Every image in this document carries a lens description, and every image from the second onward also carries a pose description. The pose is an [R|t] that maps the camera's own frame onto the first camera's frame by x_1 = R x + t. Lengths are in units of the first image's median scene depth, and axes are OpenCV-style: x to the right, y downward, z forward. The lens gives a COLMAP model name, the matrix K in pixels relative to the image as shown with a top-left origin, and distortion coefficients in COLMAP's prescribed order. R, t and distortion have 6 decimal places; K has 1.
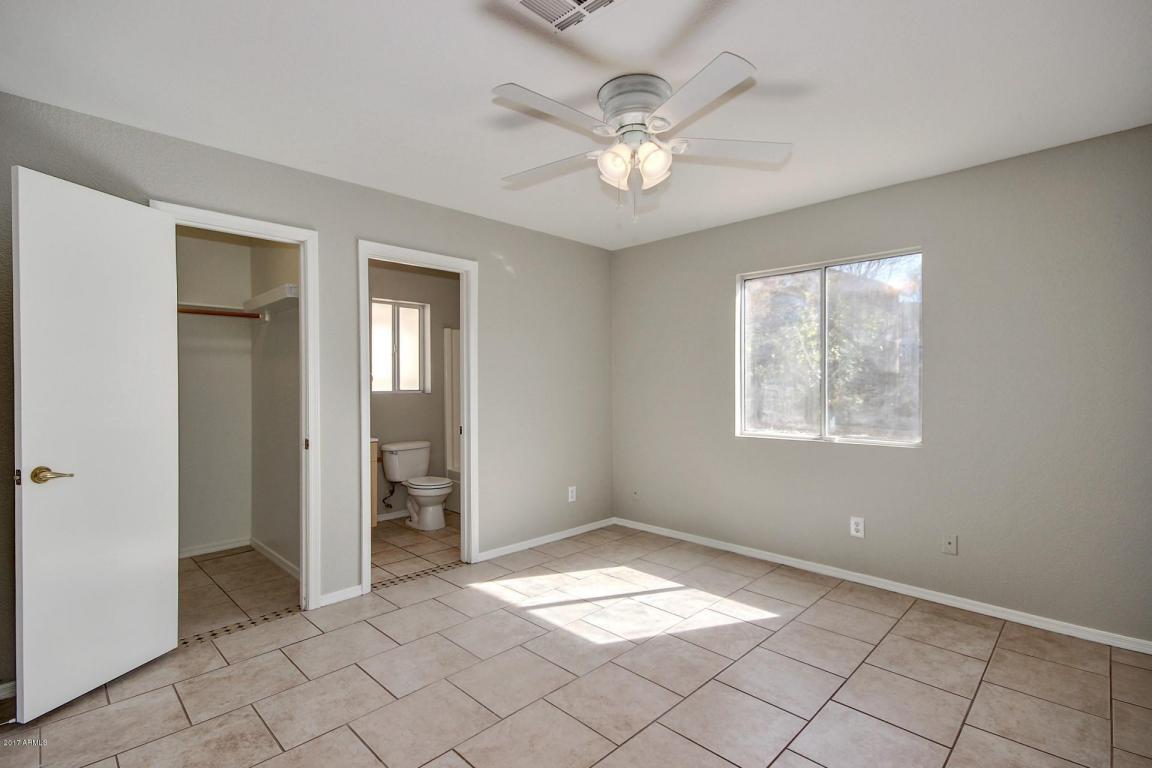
lens RADIAL K [[542.0, 0, 576.0], [0, 542.0, 384.0], [0, 0, 1]] dist [0.002019, 0.000220]
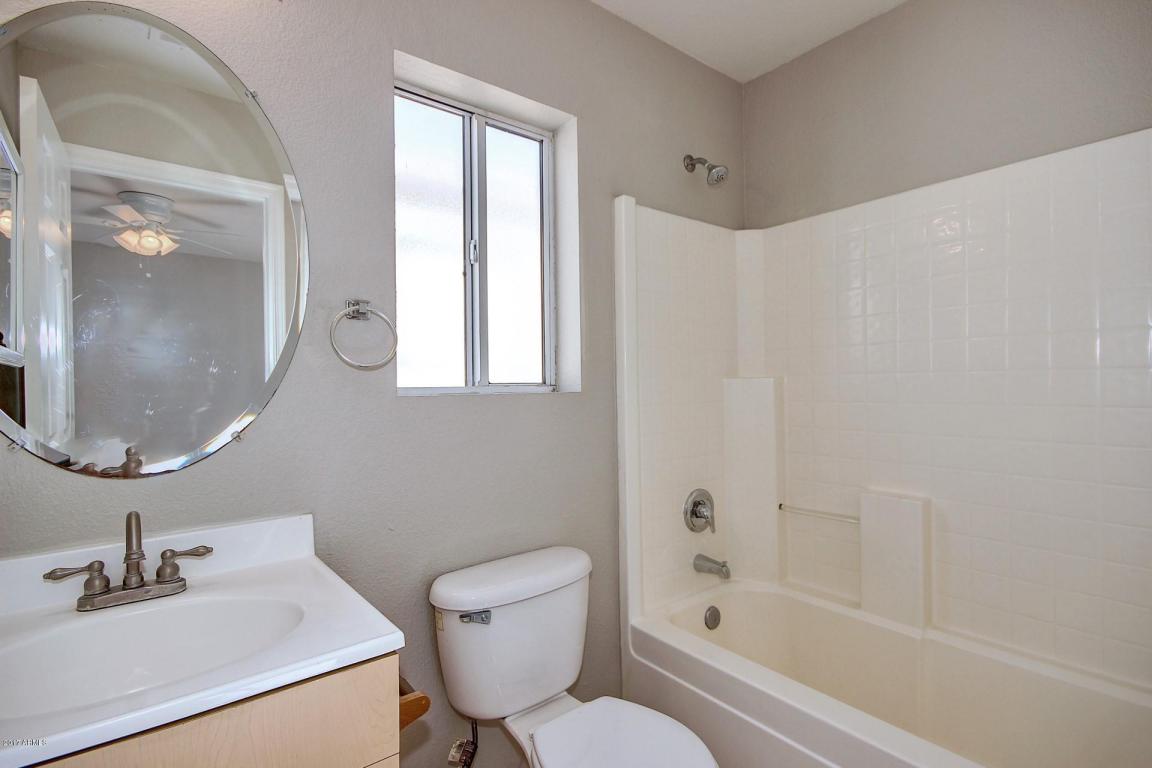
lens RADIAL K [[542.0, 0, 576.0], [0, 542.0, 384.0], [0, 0, 1]] dist [0.002019, 0.000220]
pose [[0.992900, -0.007227, -0.118729, -0.231316], [0.007820, 0.999959, 0.004530, 0.010608], [0.118691, -0.005426, 0.992916, 0.675106]]
